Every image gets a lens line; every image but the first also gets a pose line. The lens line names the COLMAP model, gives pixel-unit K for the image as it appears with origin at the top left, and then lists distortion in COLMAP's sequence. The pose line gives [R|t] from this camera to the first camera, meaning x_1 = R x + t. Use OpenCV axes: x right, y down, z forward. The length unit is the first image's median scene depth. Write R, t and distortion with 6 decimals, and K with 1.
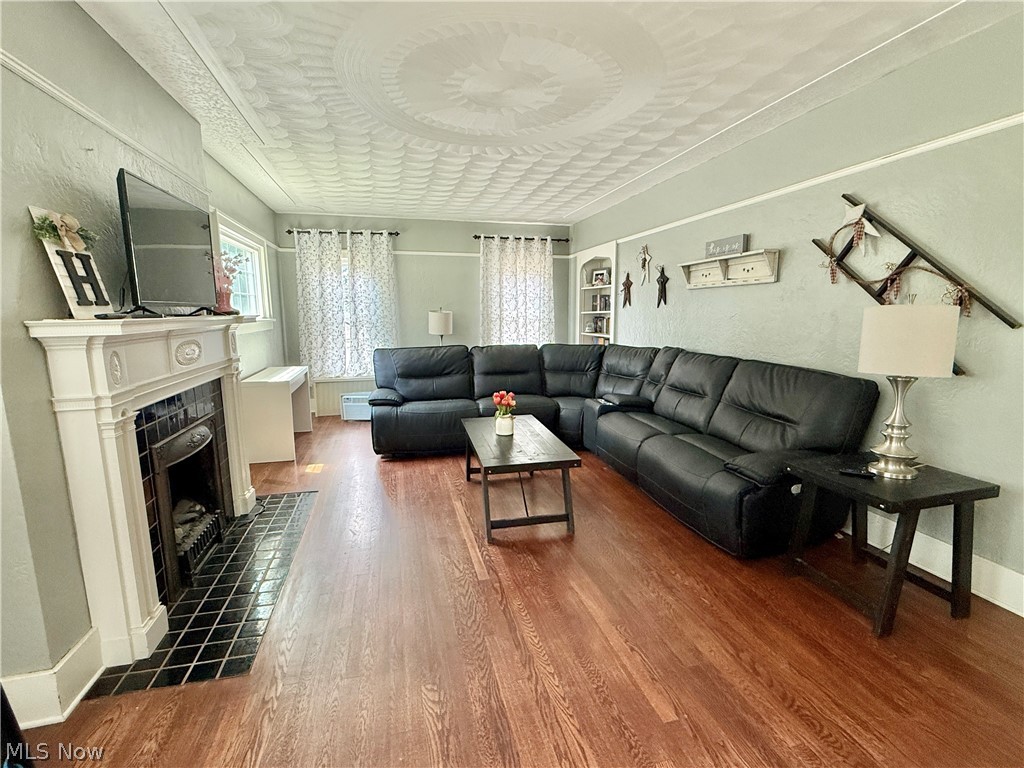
lens RADIAL K [[483.0, 0, 512.0], [0, 483.0, 384.0], [0, 0, 1]] dist [0.001875, -0.000898]
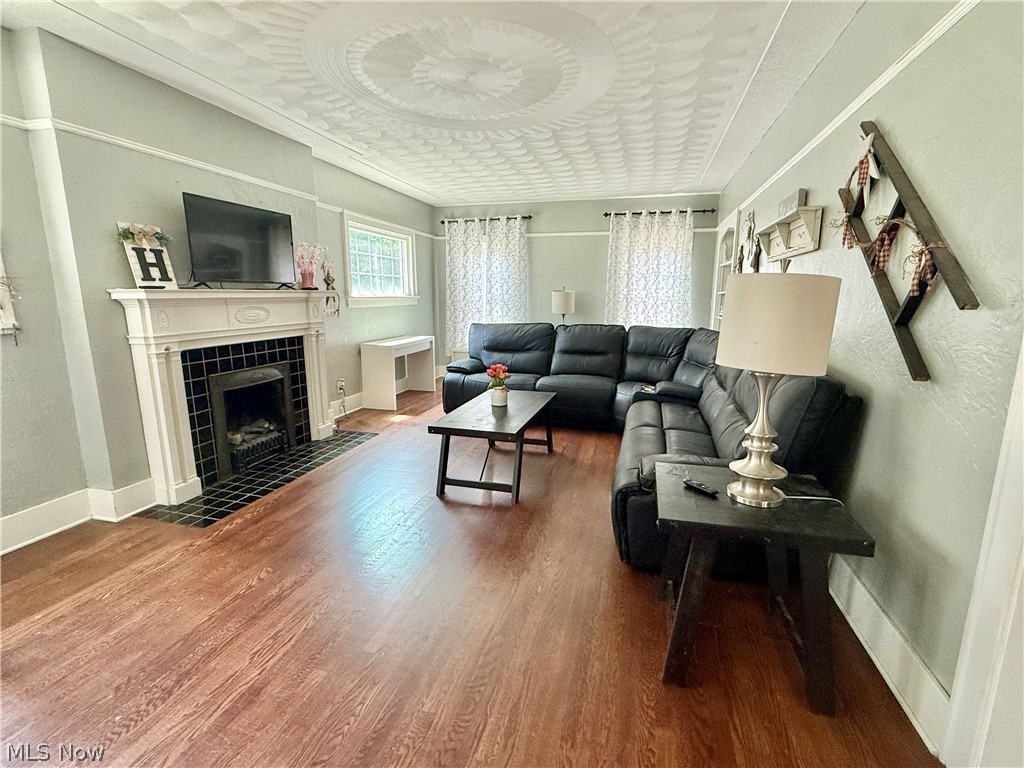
lens RADIAL K [[483.0, 0, 512.0], [0, 483.0, 384.0], [0, 0, 1]] dist [0.001875, -0.000898]
pose [[0.865651, 0.098593, -0.490844, 0.445066], [-0.081476, 0.995090, 0.056187, -0.003222], [0.493974, -0.008646, 0.869434, 0.080635]]
